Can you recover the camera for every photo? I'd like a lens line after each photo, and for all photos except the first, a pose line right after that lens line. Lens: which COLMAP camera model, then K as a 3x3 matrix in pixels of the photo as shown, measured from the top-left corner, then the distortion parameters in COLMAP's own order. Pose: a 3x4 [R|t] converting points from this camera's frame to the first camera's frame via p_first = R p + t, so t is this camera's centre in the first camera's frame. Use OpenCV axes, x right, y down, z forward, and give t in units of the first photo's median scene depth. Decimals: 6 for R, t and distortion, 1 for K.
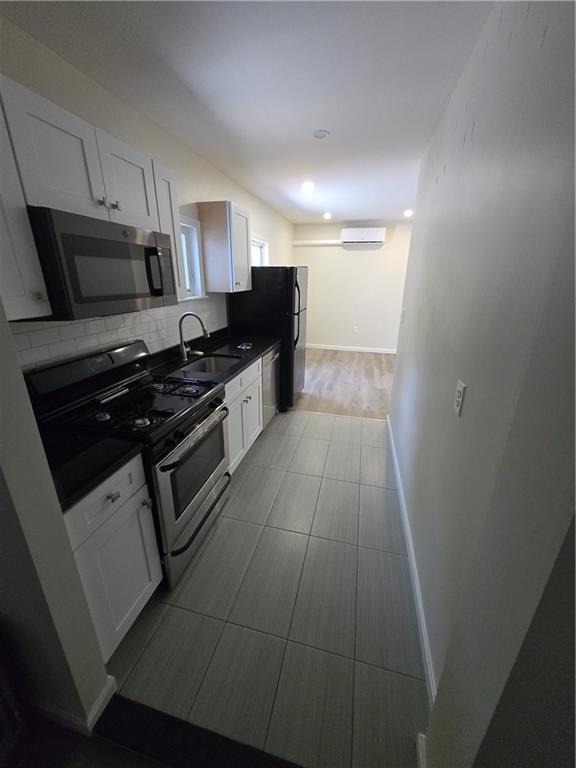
lens RADIAL K [[301.1, 0, 288.0], [0, 301.1, 384.0], [0, 0, 1]] dist [-0.000705, -0.000116]
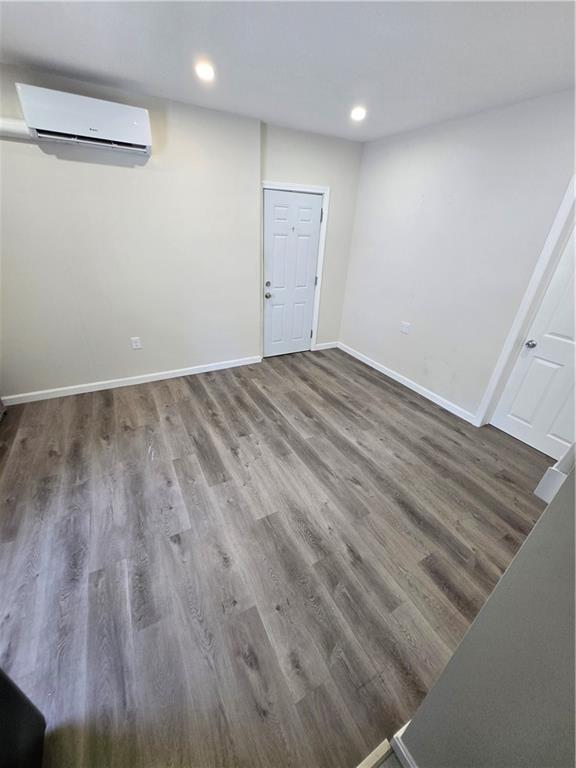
lens RADIAL K [[301.1, 0, 288.0], [0, 301.1, 384.0], [0, 0, 1]] dist [-0.000705, -0.000116]
pose [[0.737767, -0.293216, 0.608049, 0.107422], [0.188993, 0.954436, 0.230941, -0.224849], [-0.648059, -0.055464, 0.759567, 0.560883]]
